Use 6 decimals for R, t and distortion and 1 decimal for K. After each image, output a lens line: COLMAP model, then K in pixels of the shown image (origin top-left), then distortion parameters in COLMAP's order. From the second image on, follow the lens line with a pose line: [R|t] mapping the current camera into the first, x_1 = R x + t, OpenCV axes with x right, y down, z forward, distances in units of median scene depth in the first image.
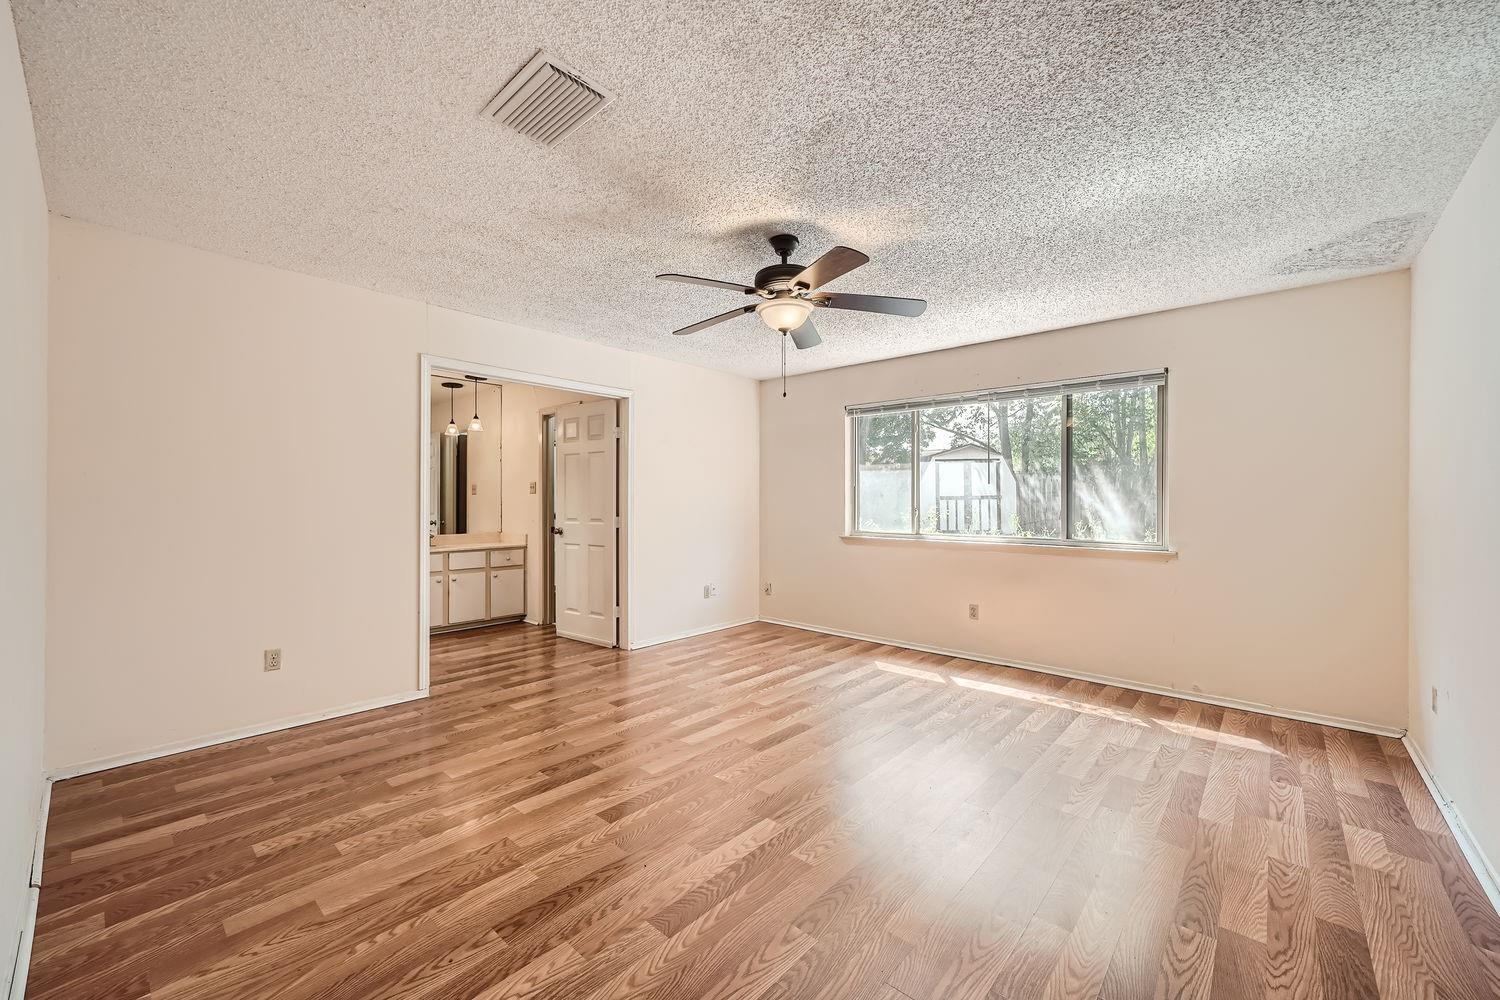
lens RADIAL K [[596.5, 0, 756.8], [0, 596.5, 501.6], [0, 0, 1]] dist [-0.000995, 0.000432]
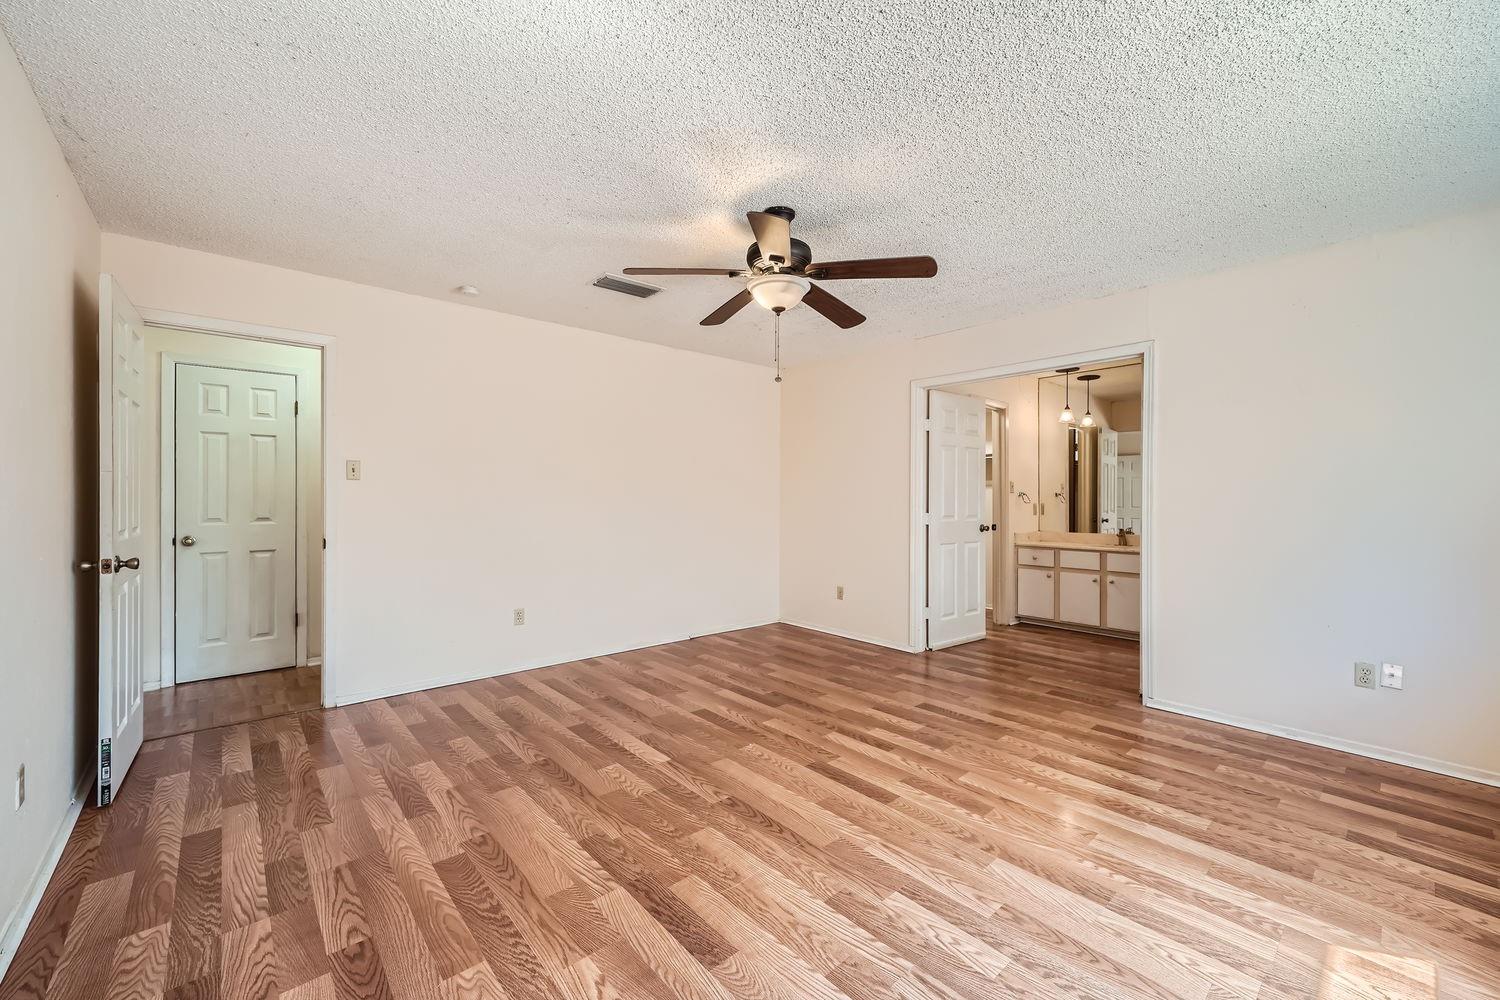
lens RADIAL K [[596.5, 0, 740.9], [0, 596.5, 499.5], [0, 0, 1]] dist [-0.000995, 0.000432]
pose [[-0.137887, 0.000751, -0.990448, 0.814203], [-0.004301, 0.999990, 0.001357, 0.004735], [0.990439, 0.004447, -0.137883, 0.894770]]
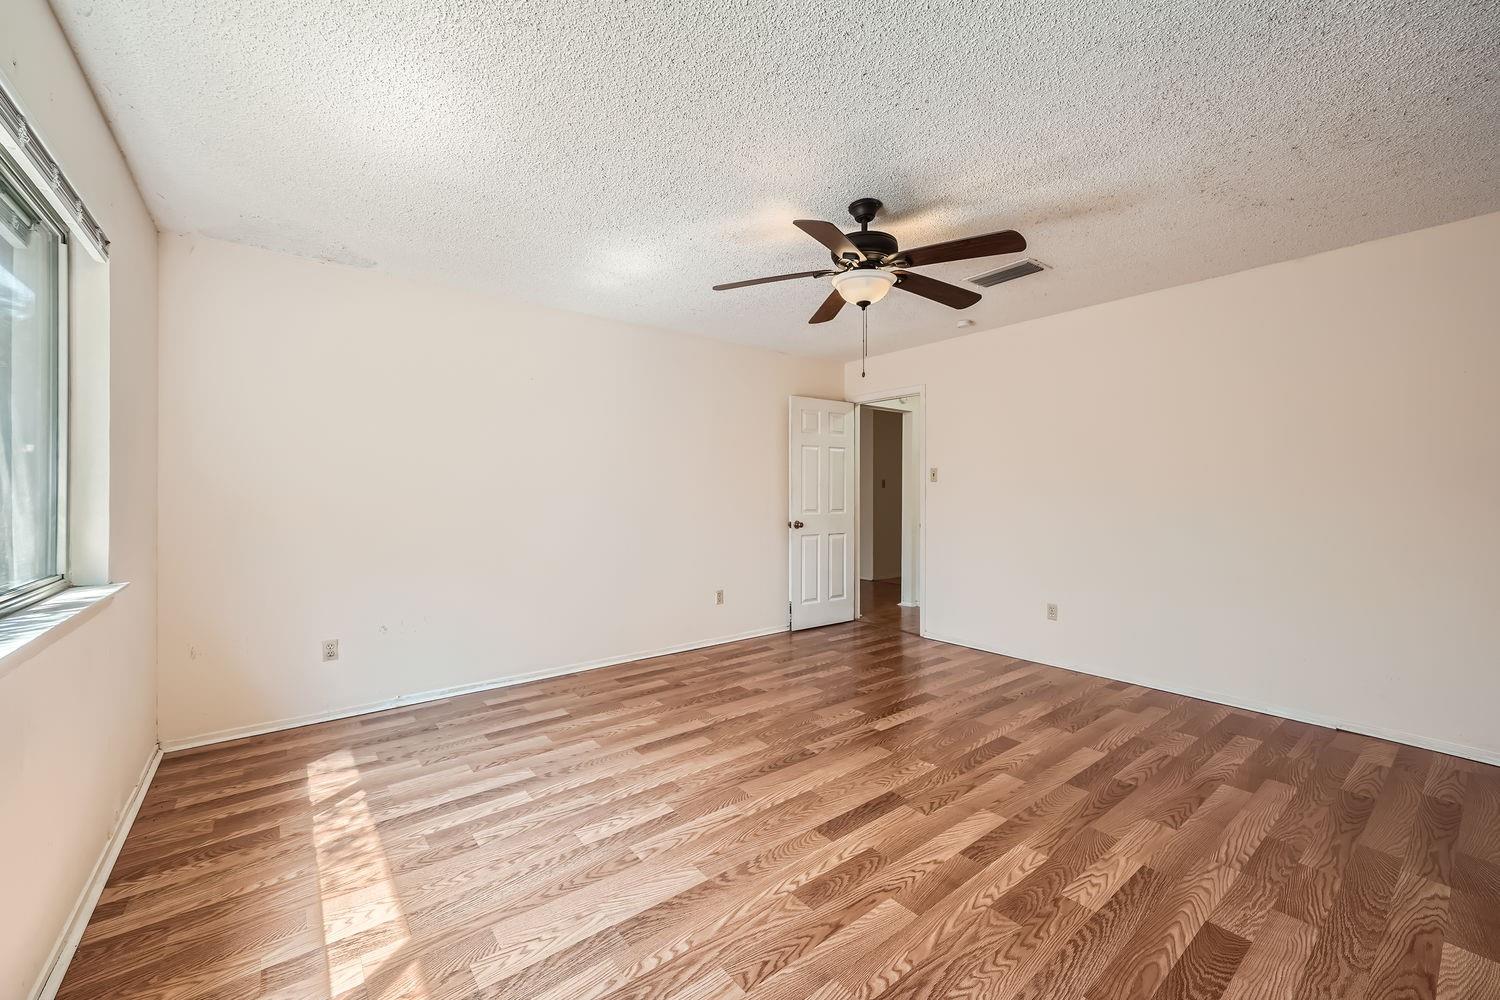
lens RADIAL K [[596.5, 0, 751.9], [0, 596.5, 493.6], [0, 0, 1]] dist [-0.000995, 0.000432]
pose [[-0.982935, -0.003516, 0.183919, 0.039421], [-0.002658, 0.999984, 0.004913, -0.000514], [-0.183933, 0.004340, -0.982929, 1.614714]]
